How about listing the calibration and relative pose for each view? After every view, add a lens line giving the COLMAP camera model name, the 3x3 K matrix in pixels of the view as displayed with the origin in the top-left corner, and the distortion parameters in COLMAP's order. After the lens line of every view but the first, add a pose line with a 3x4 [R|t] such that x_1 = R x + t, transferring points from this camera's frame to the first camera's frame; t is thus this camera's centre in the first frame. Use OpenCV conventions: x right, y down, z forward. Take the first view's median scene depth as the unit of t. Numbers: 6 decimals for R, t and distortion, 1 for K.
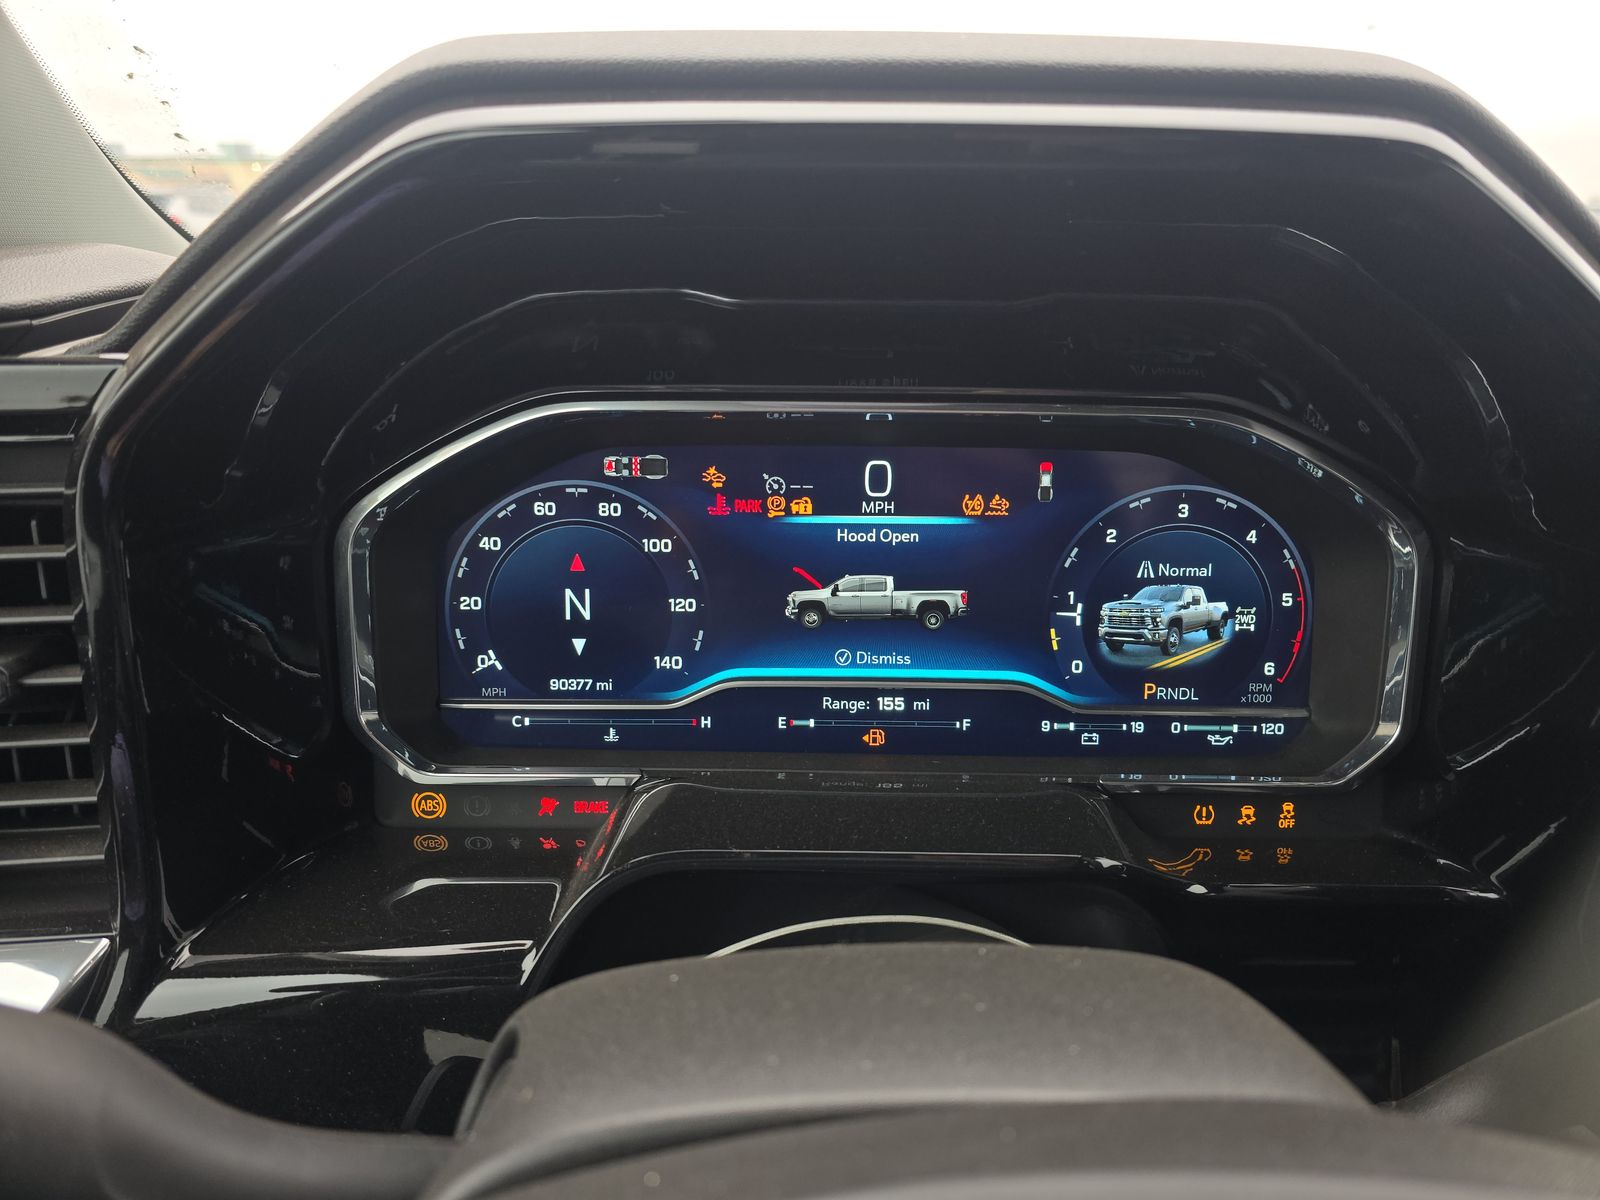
lens RADIAL K [[936.4, 0, 803.3], [0, 936.4, 623.3], [0, 0, 1]] dist [-0.015779, 0.001127]
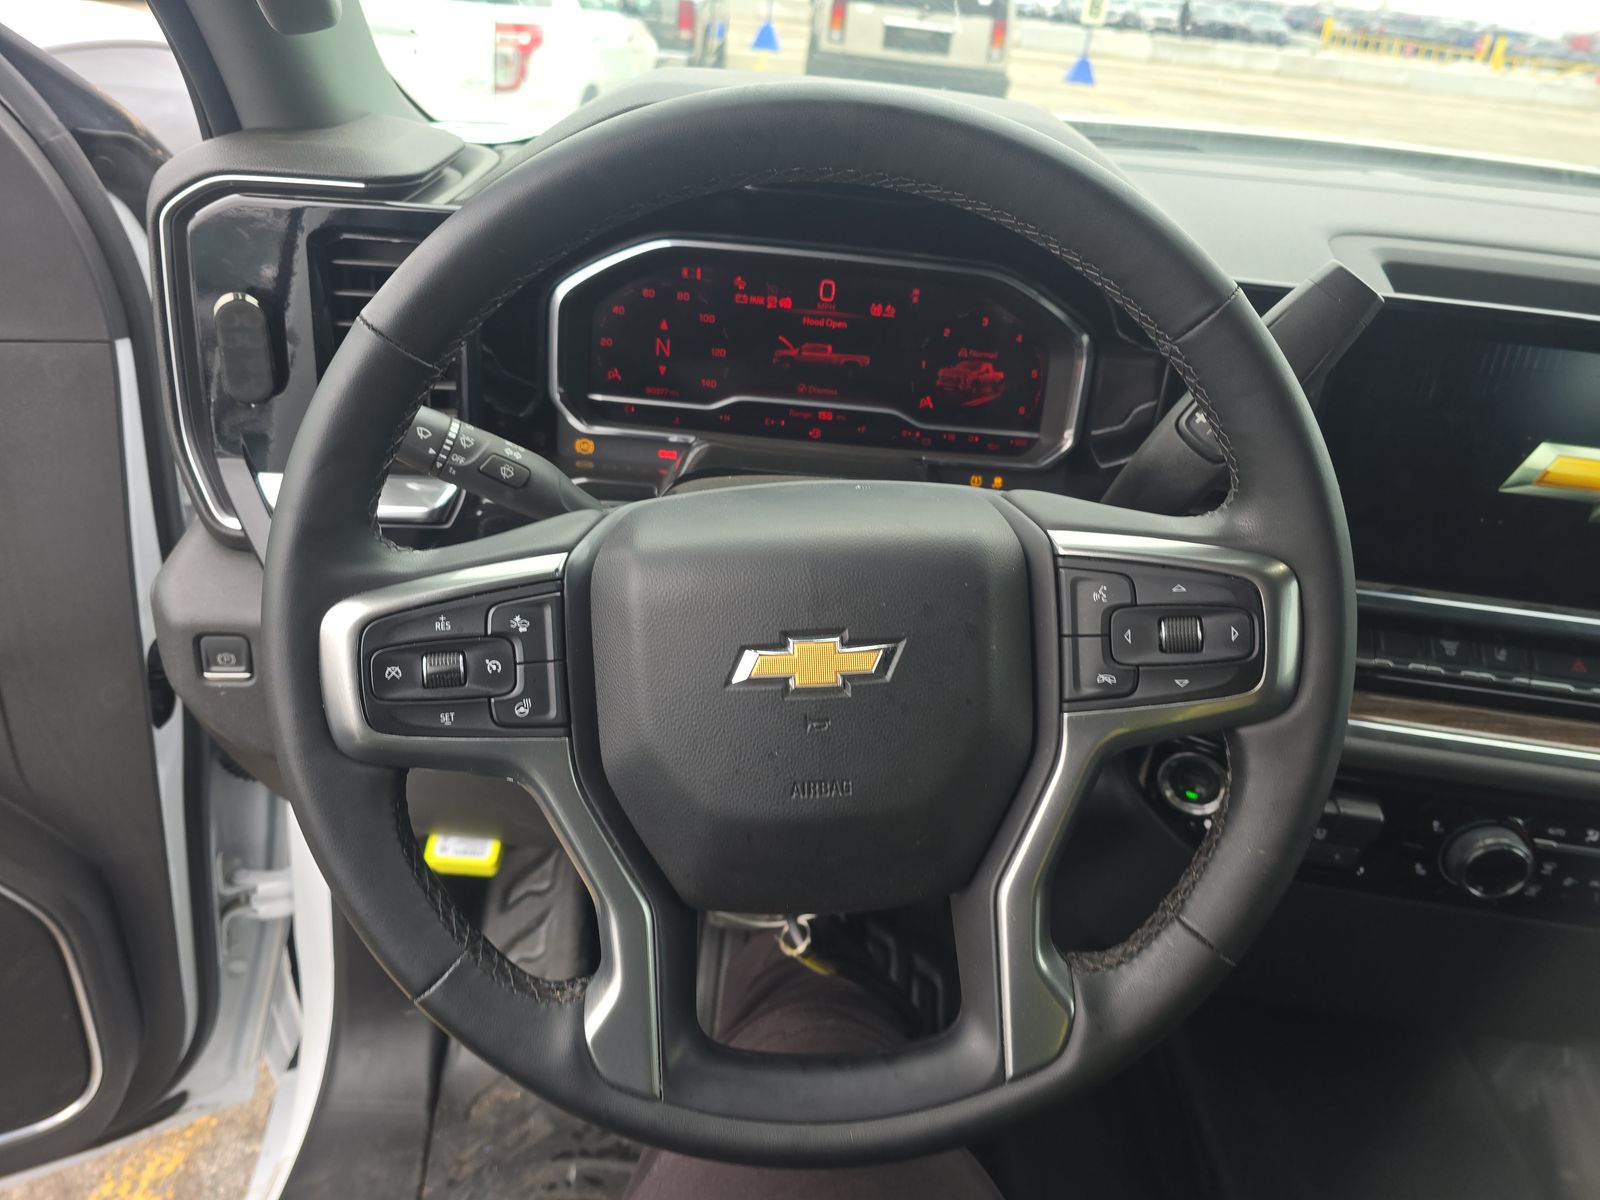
lens RADIAL K [[967.6, 0, 793.4], [0, 967.6, 600.5], [0, 0, 1]] dist [0.001924, -0.018593]
pose [[0.996878, 0.078837, 0.004407, 0.052677], [-0.078105, 0.976339, 0.201646, 0.065431], [0.011595, -0.201361, 0.979448, -1.027370]]
